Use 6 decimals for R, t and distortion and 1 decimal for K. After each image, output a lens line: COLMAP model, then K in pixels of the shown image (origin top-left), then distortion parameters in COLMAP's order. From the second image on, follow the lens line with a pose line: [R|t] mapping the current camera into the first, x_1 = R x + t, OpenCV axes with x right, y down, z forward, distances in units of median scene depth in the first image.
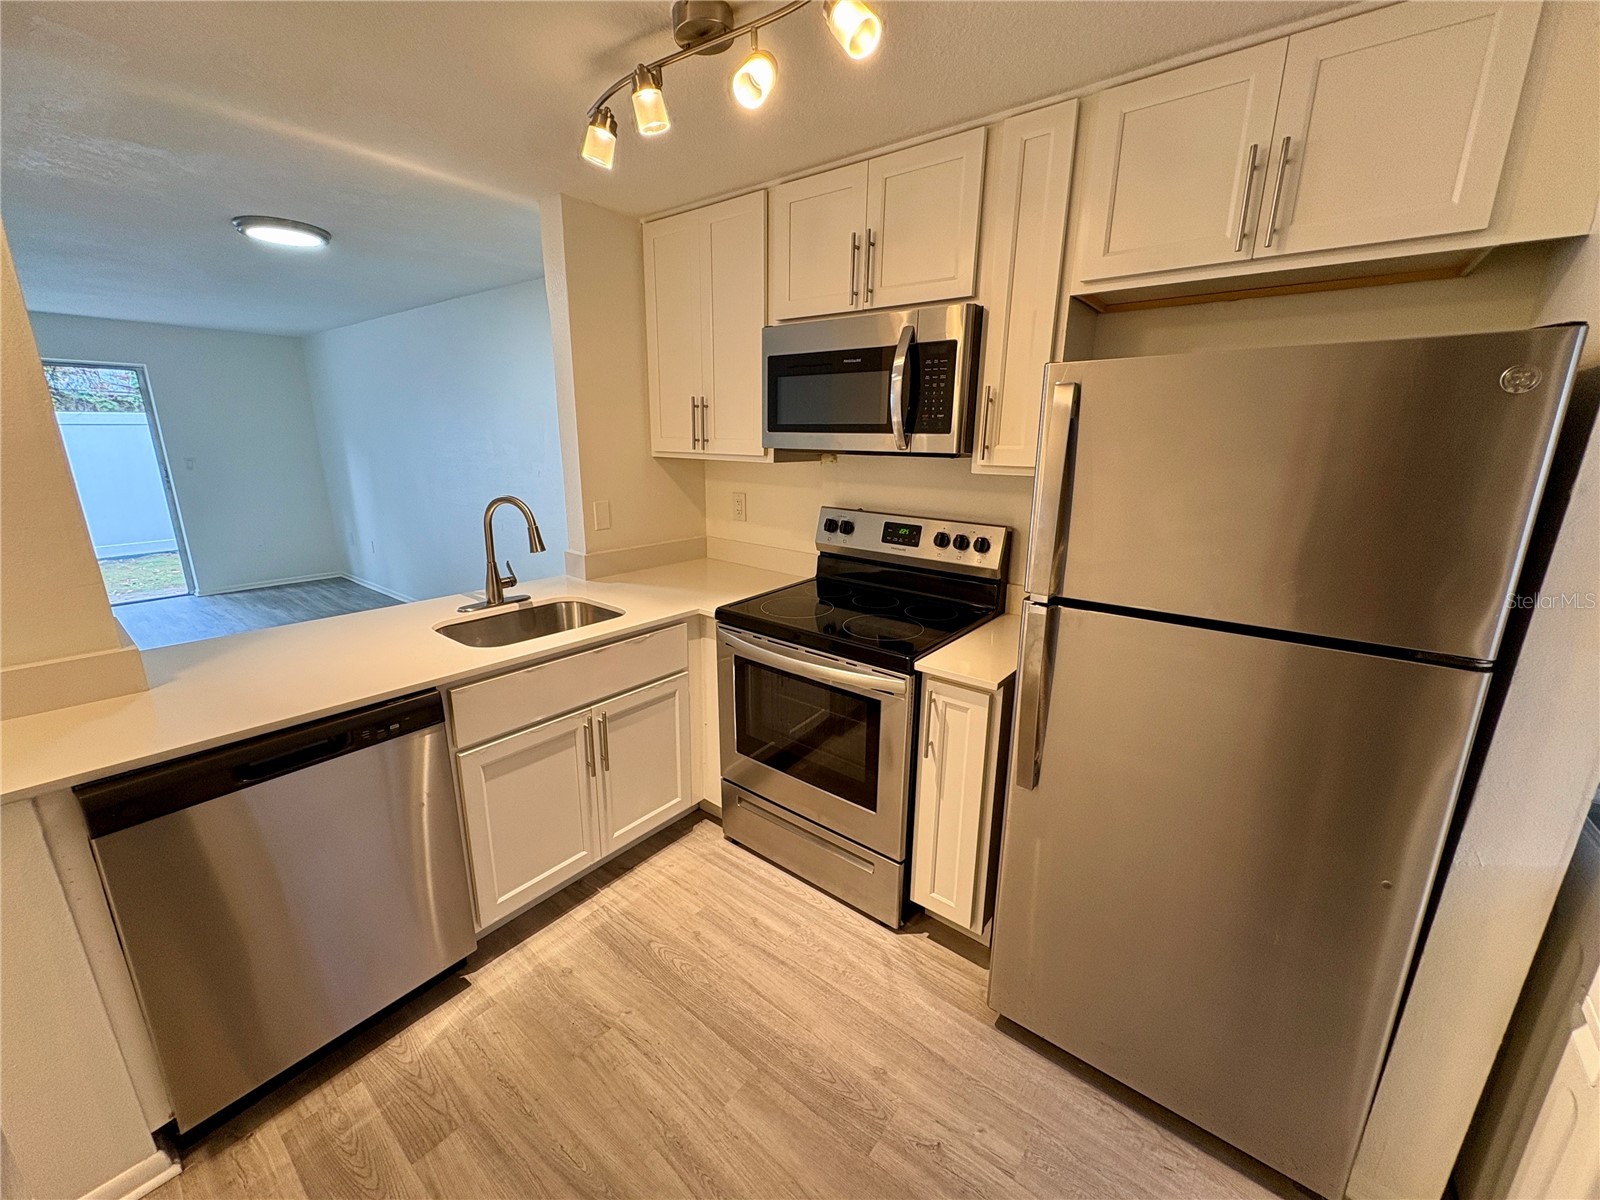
lens RADIAL K [[636.3, 0, 799.0], [0, 636.3, 597.6], [0, 0, 1]] dist [0.001376, -0.000002]
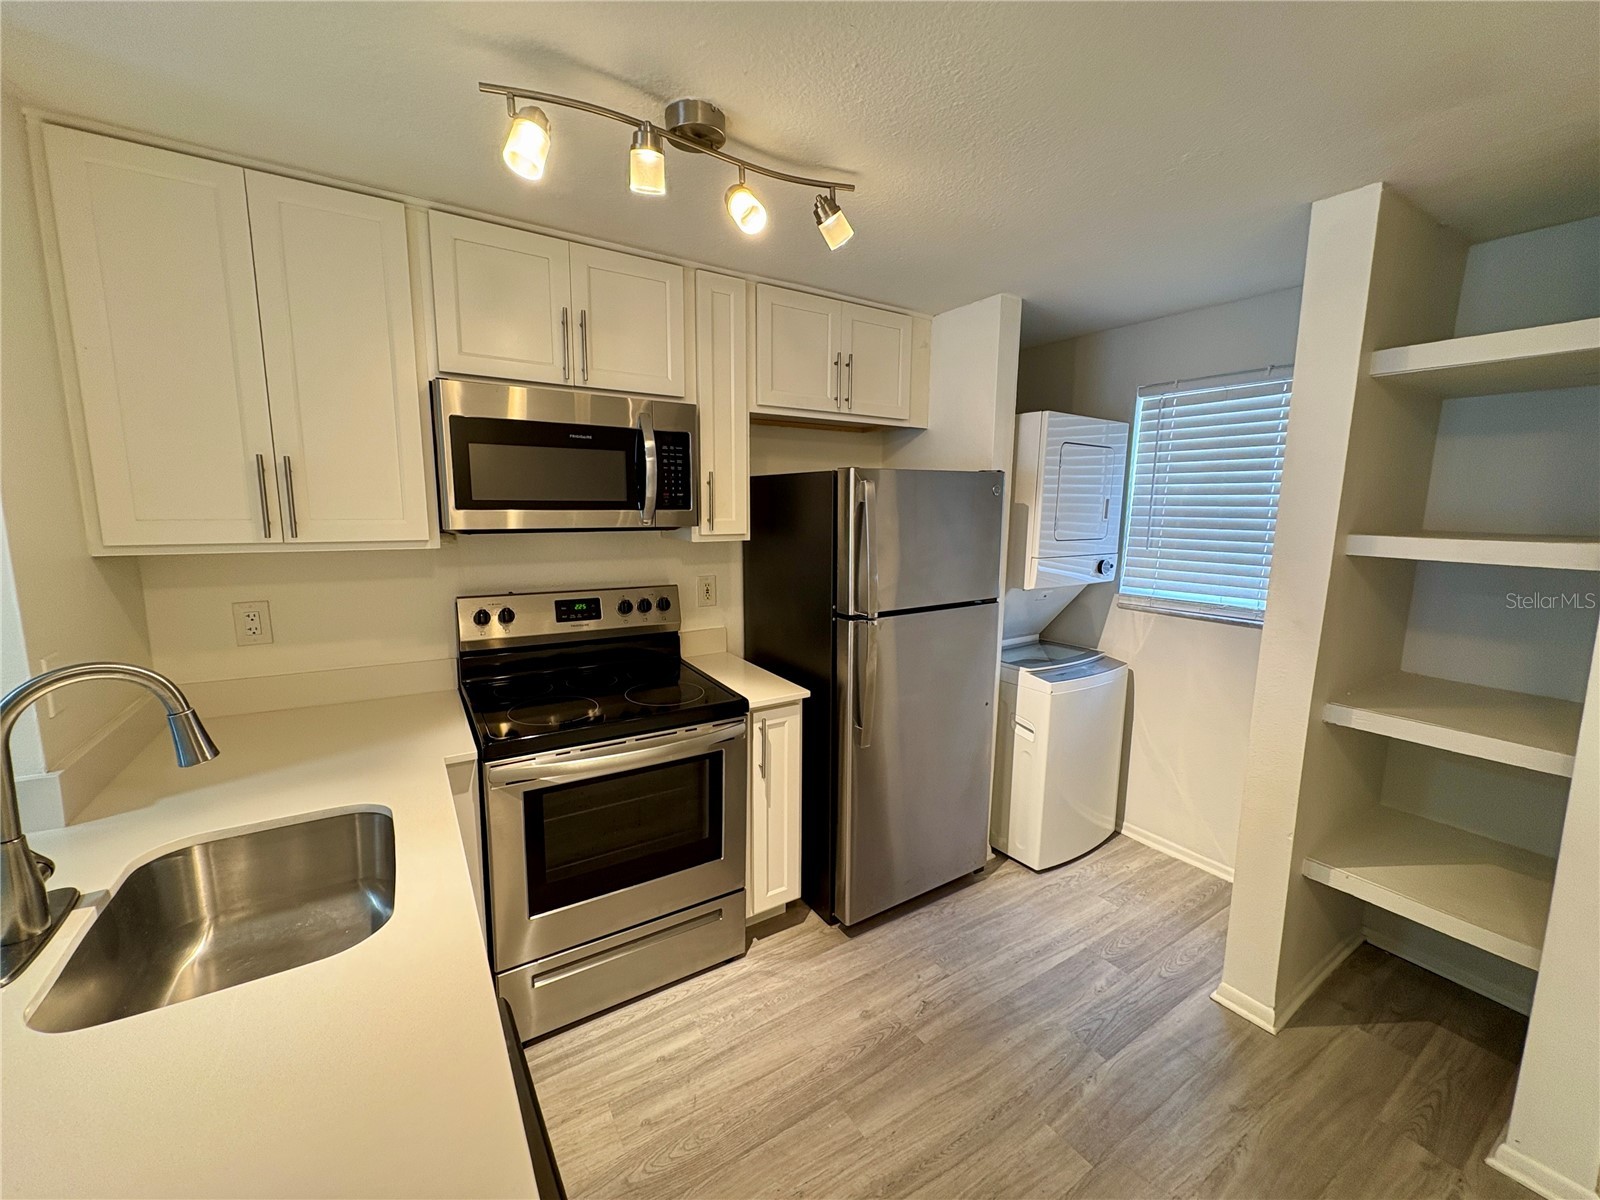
lens RADIAL K [[636.3, 0, 799.0], [0, 636.3, 597.6], [0, 0, 1]] dist [0.001376, -0.000002]
pose [[0.324296, -0.146814, 0.934493, -0.787763], [0.231869, 0.970083, 0.071940, -0.135899], [-0.917098, 0.193350, 0.348636, 0.432080]]
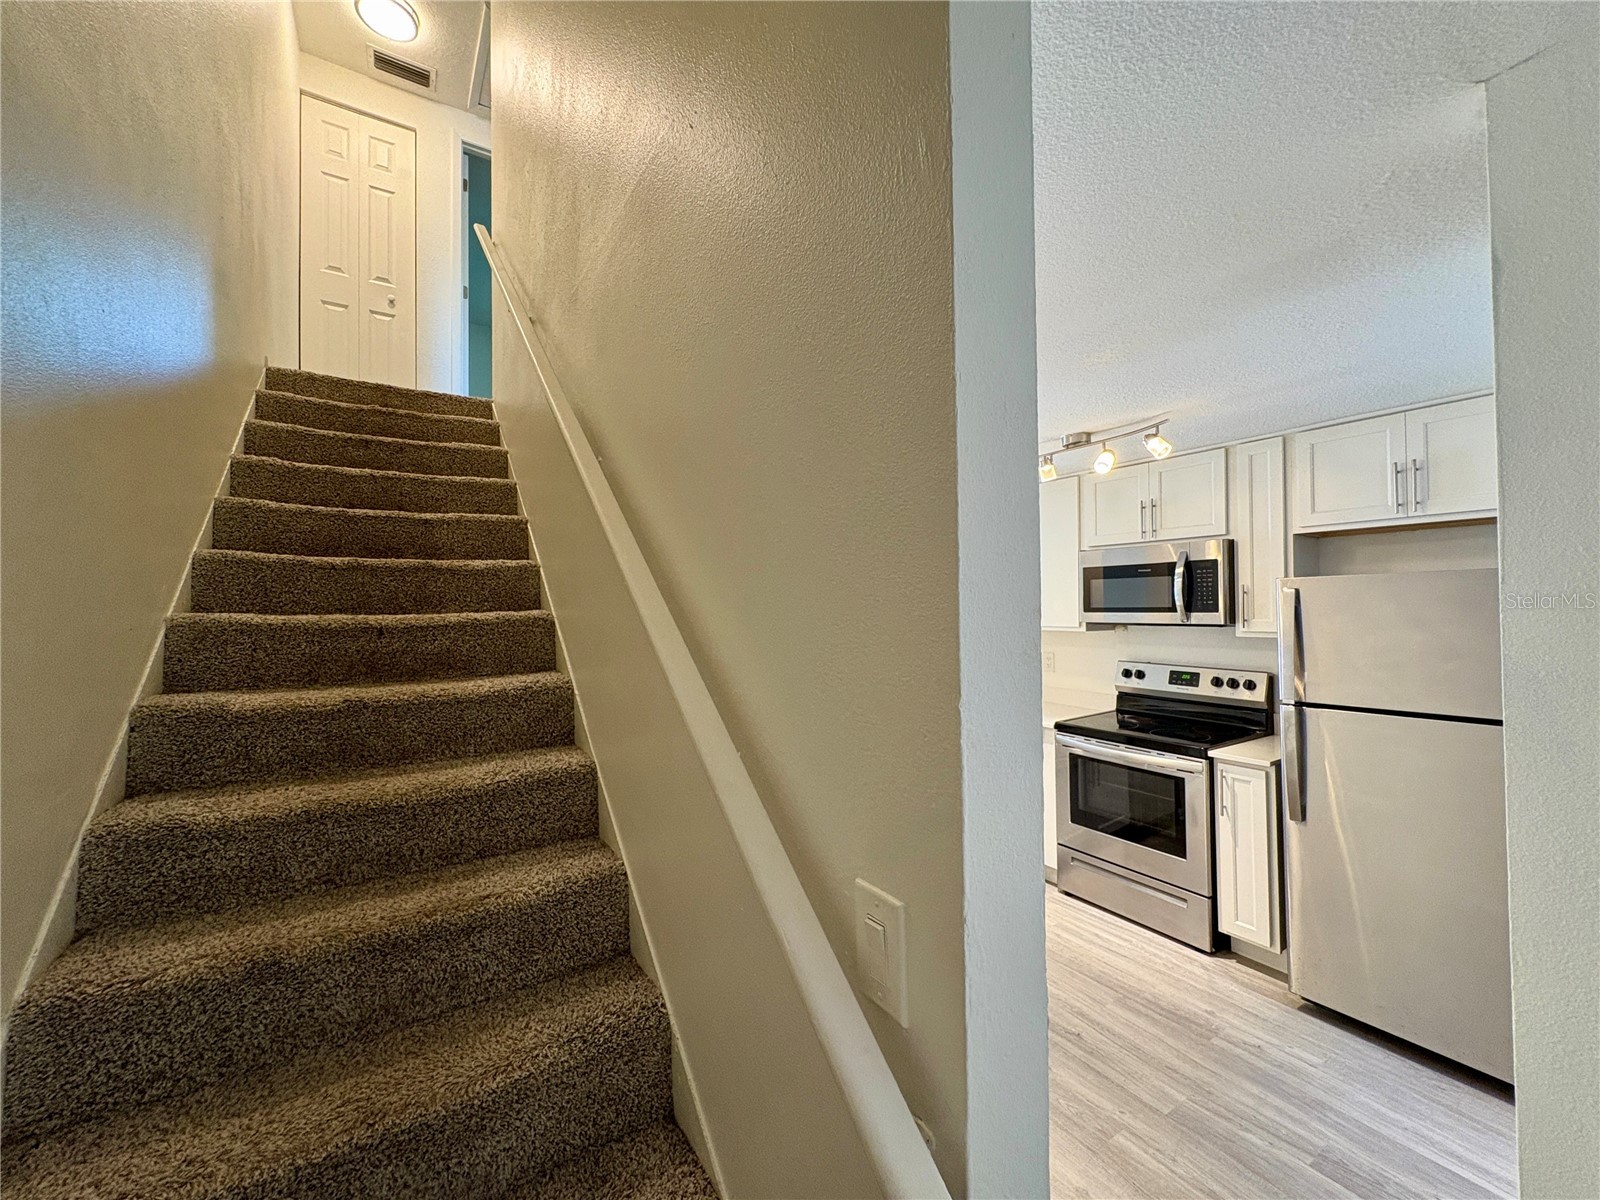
lens RADIAL K [[636.3, 0, 799.0], [0, 636.3, 597.6], [0, 0, 1]] dist [0.001376, -0.000002]
pose [[0.944529, -0.021870, -0.327700, -0.238097], [-0.066138, 0.964674, -0.255009, 0.189793], [0.321700, 0.262537, 0.909716, -0.826694]]
